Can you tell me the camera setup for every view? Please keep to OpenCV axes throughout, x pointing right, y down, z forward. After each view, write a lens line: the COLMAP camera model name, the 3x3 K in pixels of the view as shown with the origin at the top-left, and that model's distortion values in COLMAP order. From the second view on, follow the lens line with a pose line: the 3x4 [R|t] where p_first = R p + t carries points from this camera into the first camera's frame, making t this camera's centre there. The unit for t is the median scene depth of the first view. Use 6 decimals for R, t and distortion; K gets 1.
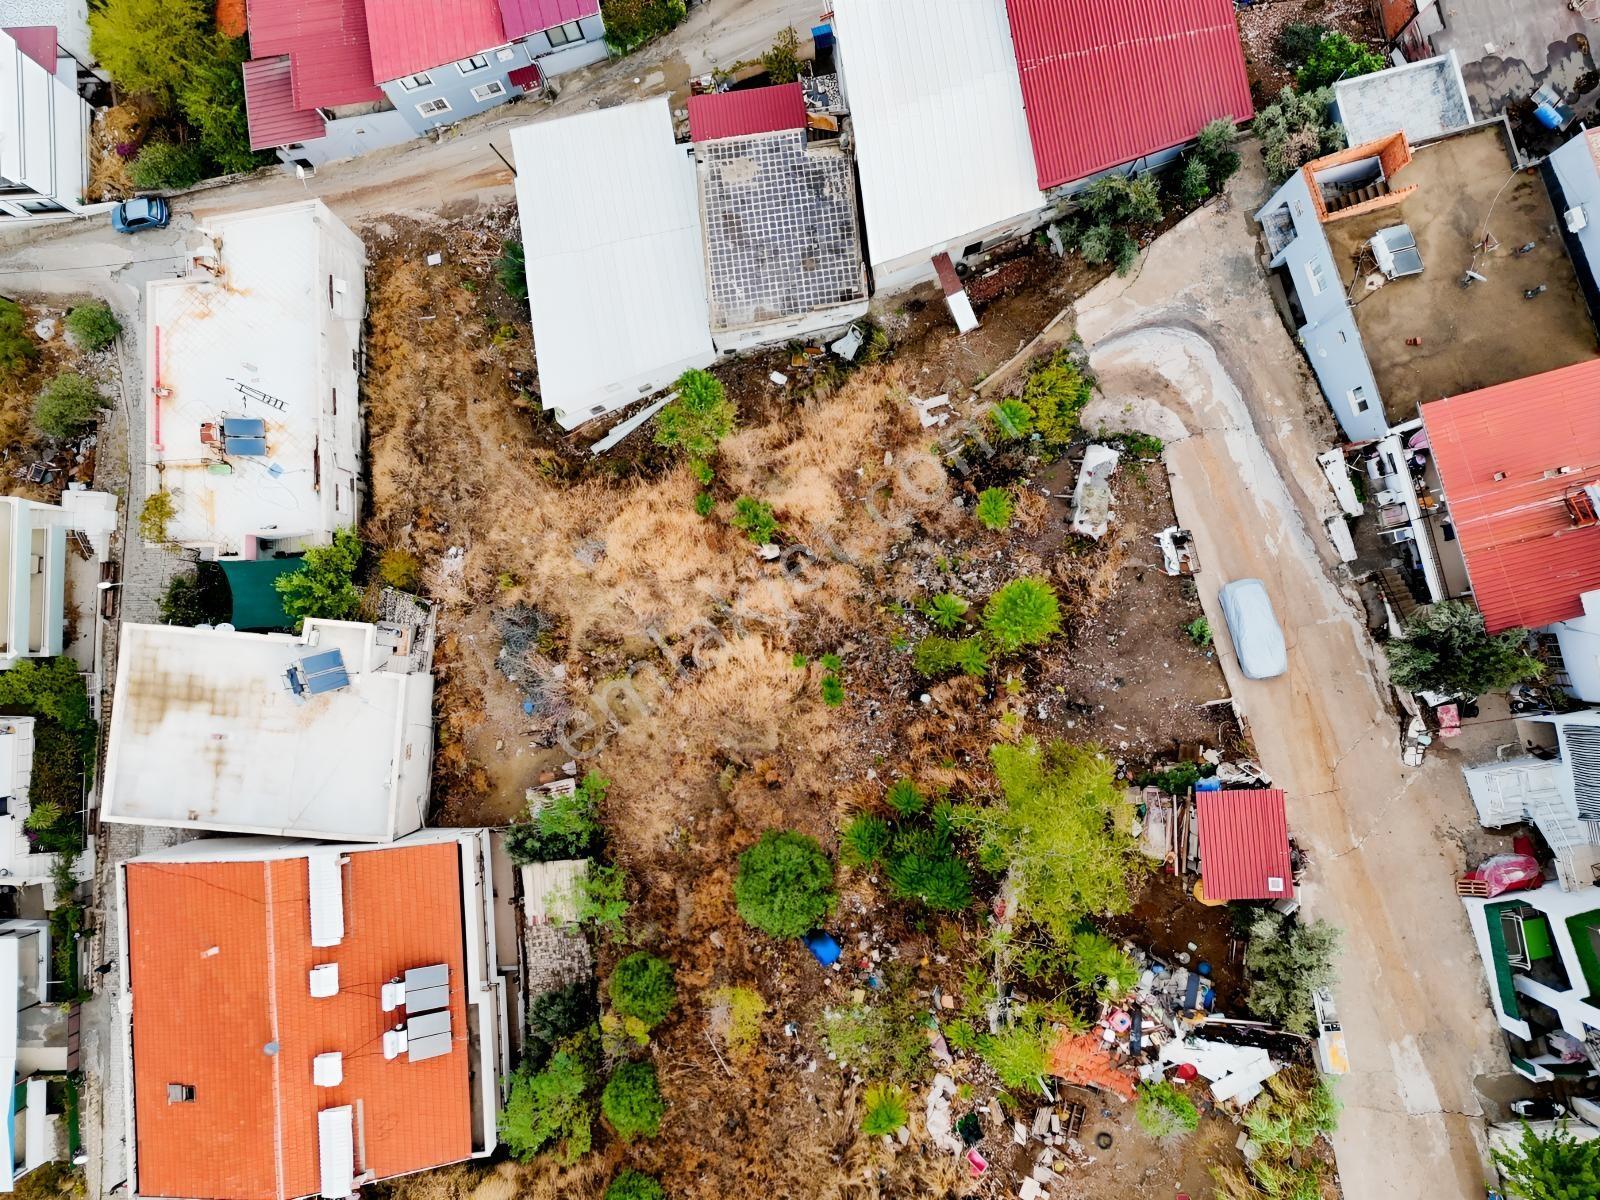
lens RADIAL K [[1176.4, 0, 795.9], [0, 1176.4, 603.1], [0, 0, 1]] dist [0.070231, -0.057068]
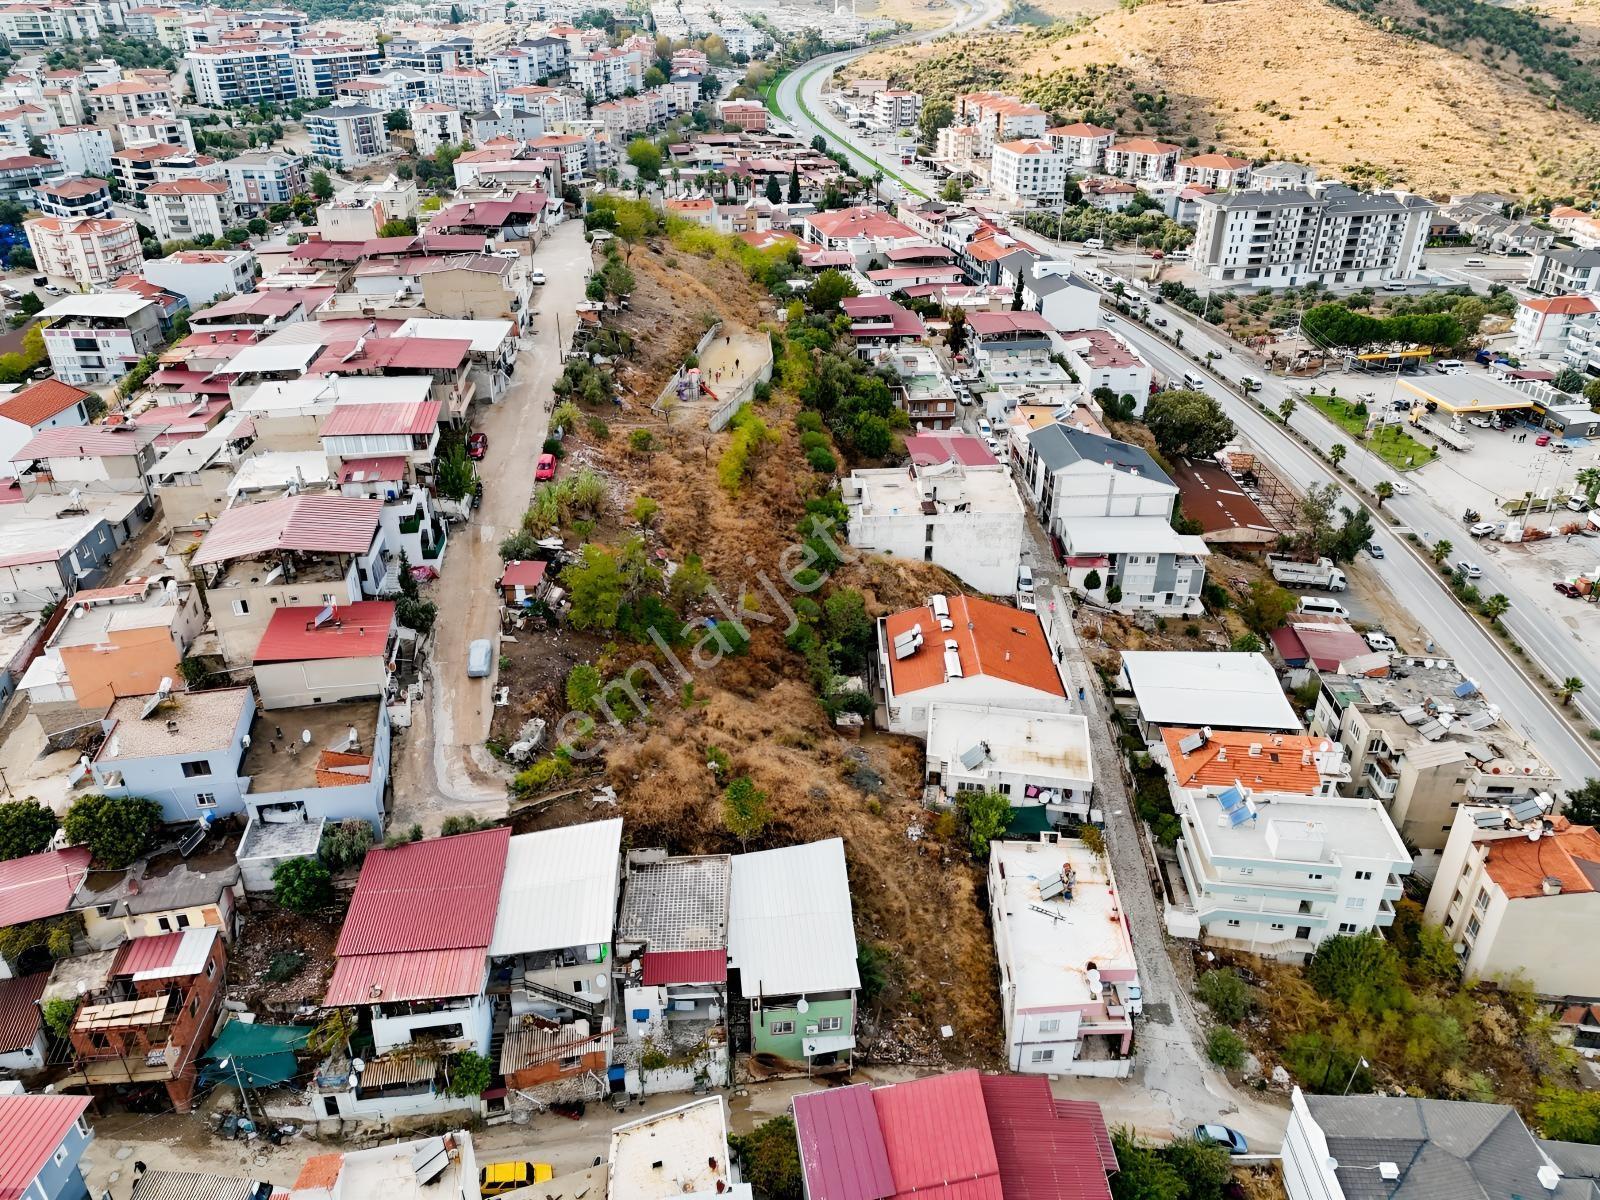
lens RADIAL K [[1176.4, 0, 798.3], [0, 1176.4, 600.1], [0, 0, 1]] dist [0.070231, -0.057068]
pose [[-0.996853, -0.017789, 0.077245, -0.291083], [0.077091, -0.444357, 0.892527, -1.546720], [0.018448, 0.895673, 0.444330, 0.003570]]
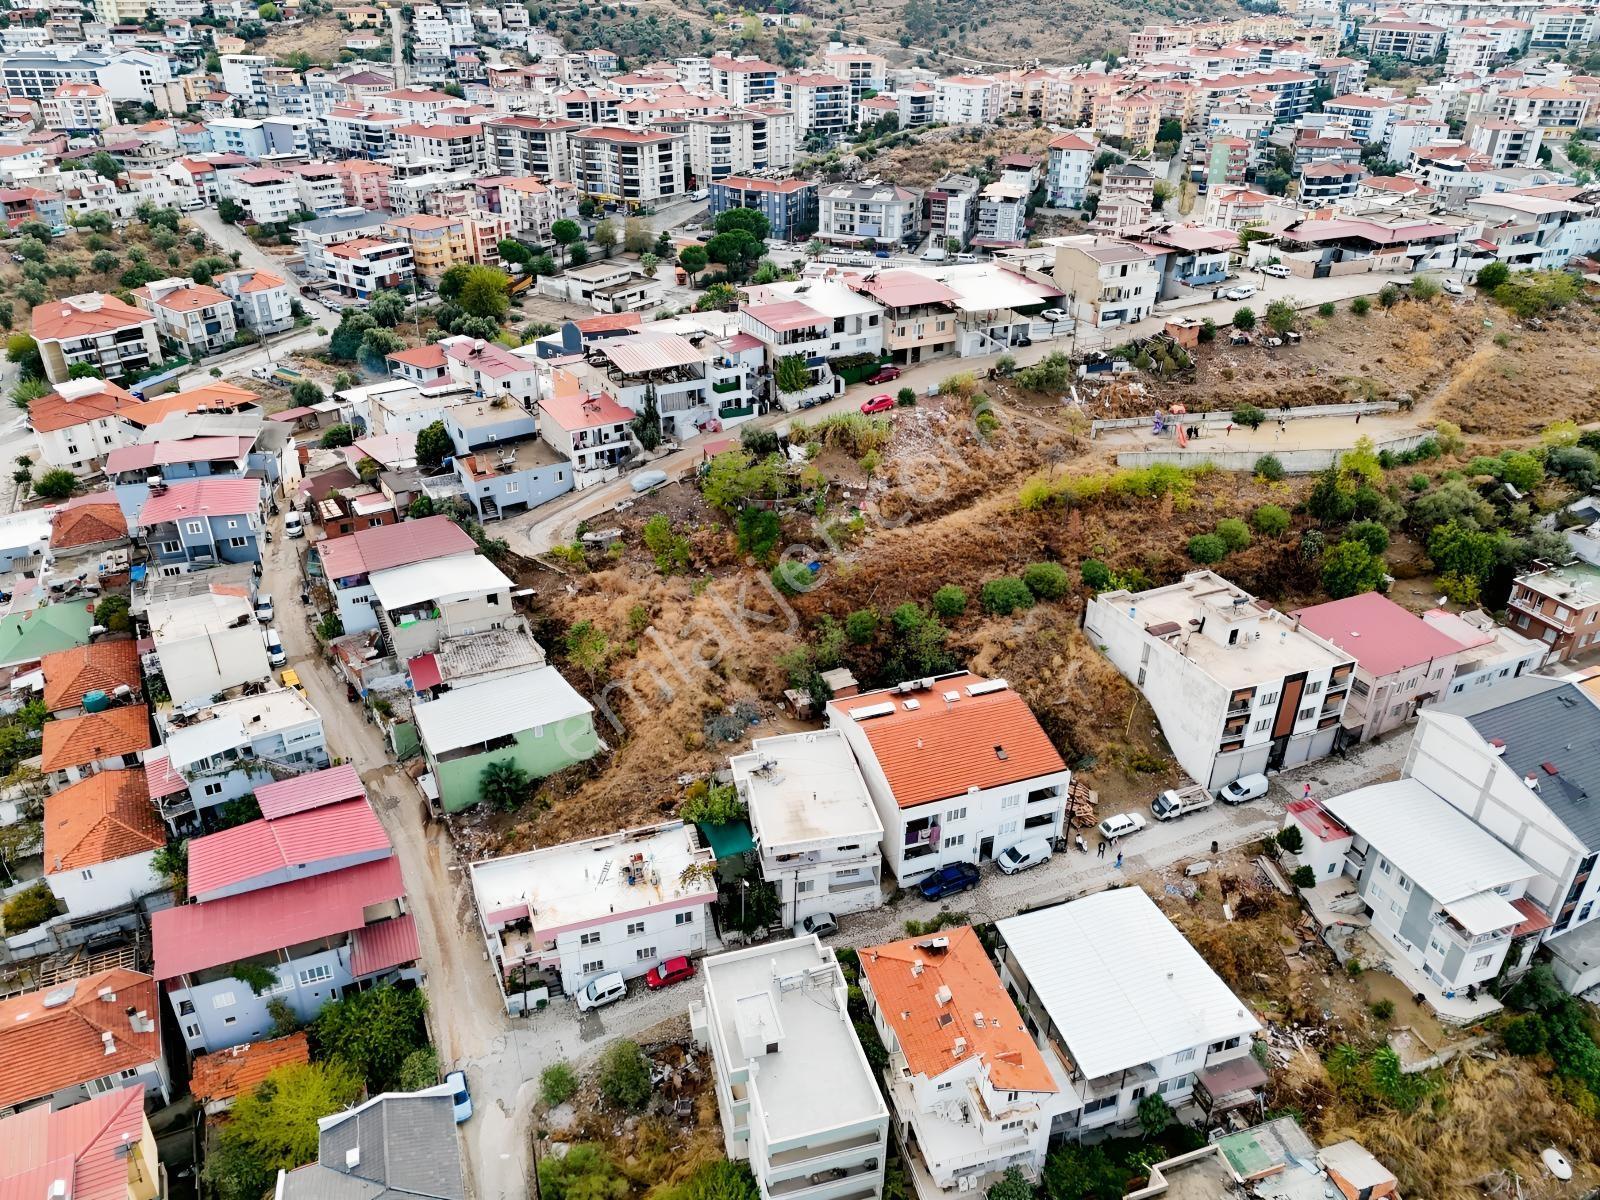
lens RADIAL K [[1176.4, 0, 798.2], [0, 1176.4, 600.9], [0, 0, 1]] dist [0.070231, -0.057068]
pose [[-0.282440, -0.450408, 0.846971, -1.916276], [0.958253, -0.091537, 0.270871, -0.365739], [-0.044473, 0.888118, 0.457459, -0.012110]]
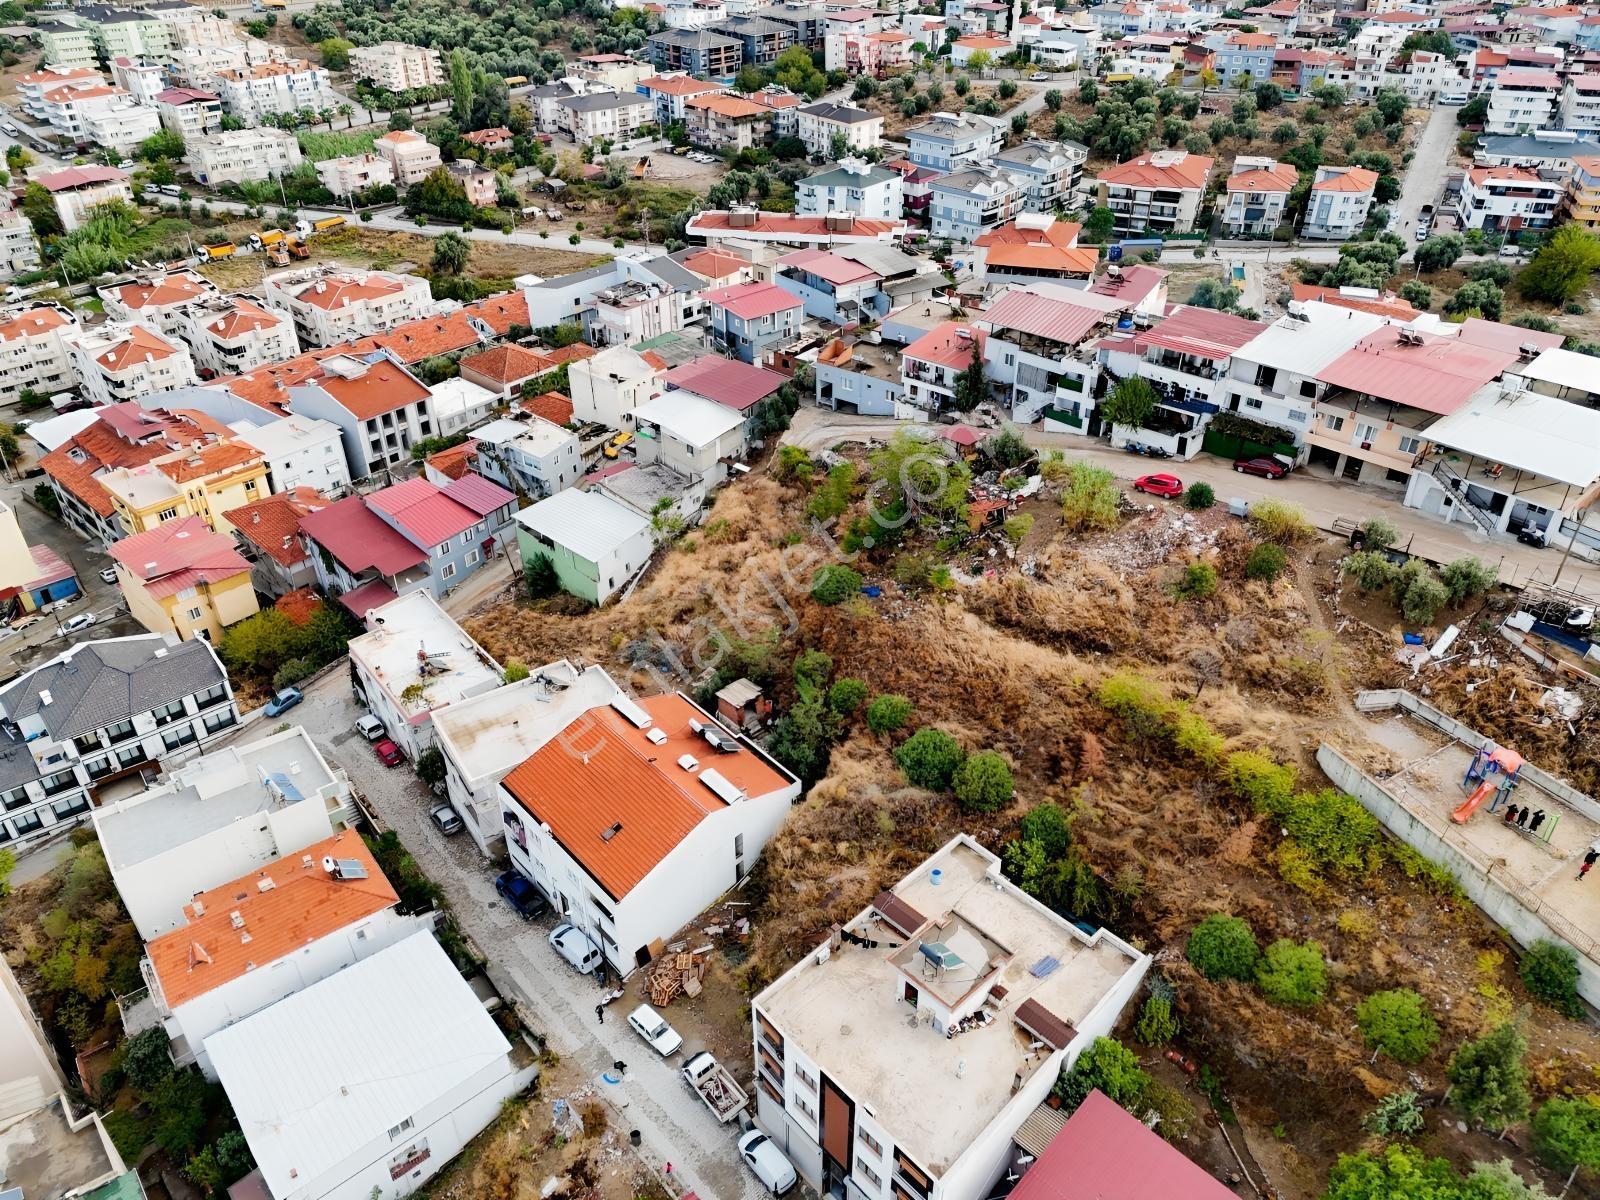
lens RADIAL K [[1176.4, 0, 801.8], [0, 1176.4, 600.8], [0, 0, 1]] dist [0.070231, -0.057068]
pose [[0.795214, -0.324536, 0.512163, -1.024917], [0.604825, 0.484037, -0.632372, 1.398755], [-0.042679, 0.812640, 0.581201, -0.103387]]
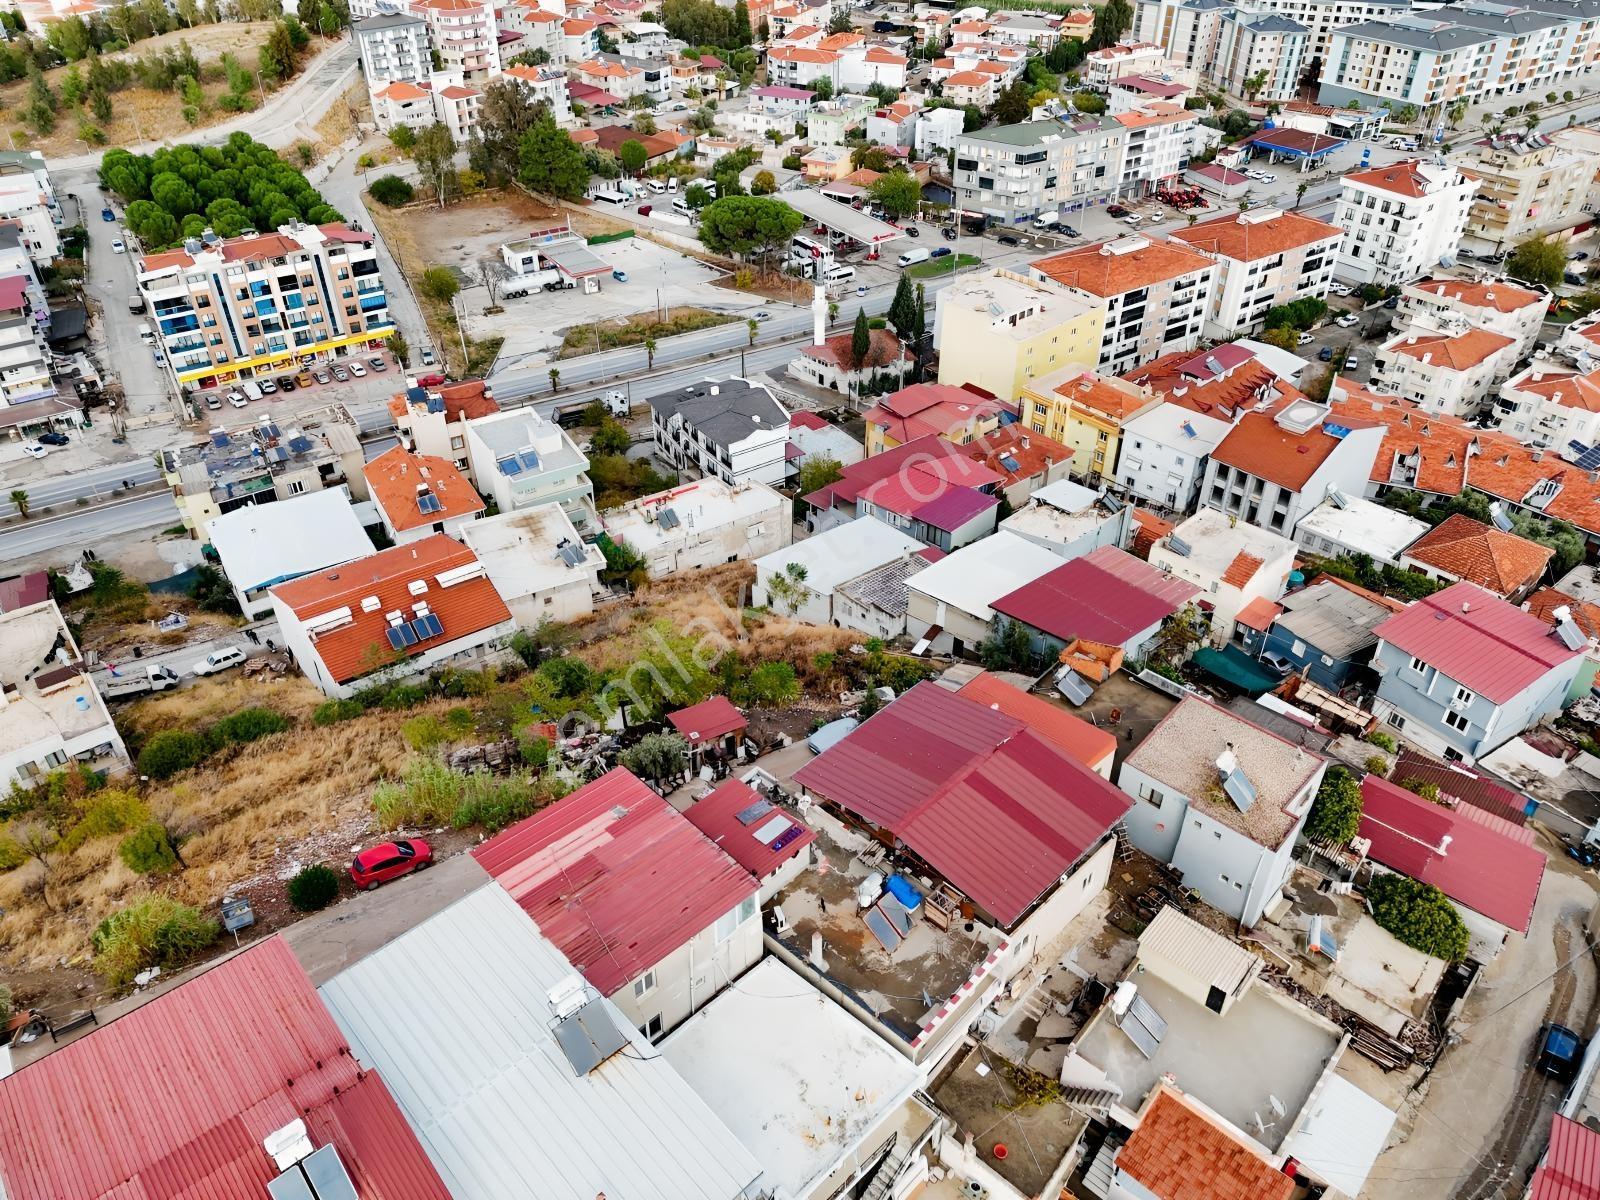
lens RADIAL K [[1176.4, 0, 803.1], [0, 1176.4, 604.4], [0, 0, 1]] dist [0.070231, -0.057068]
pose [[0.521710, 0.521715, -0.675006, 1.179718], [-0.852492, 0.349245, -0.388956, 0.539258], [0.032818, 0.778358, 0.626962, -0.103153]]
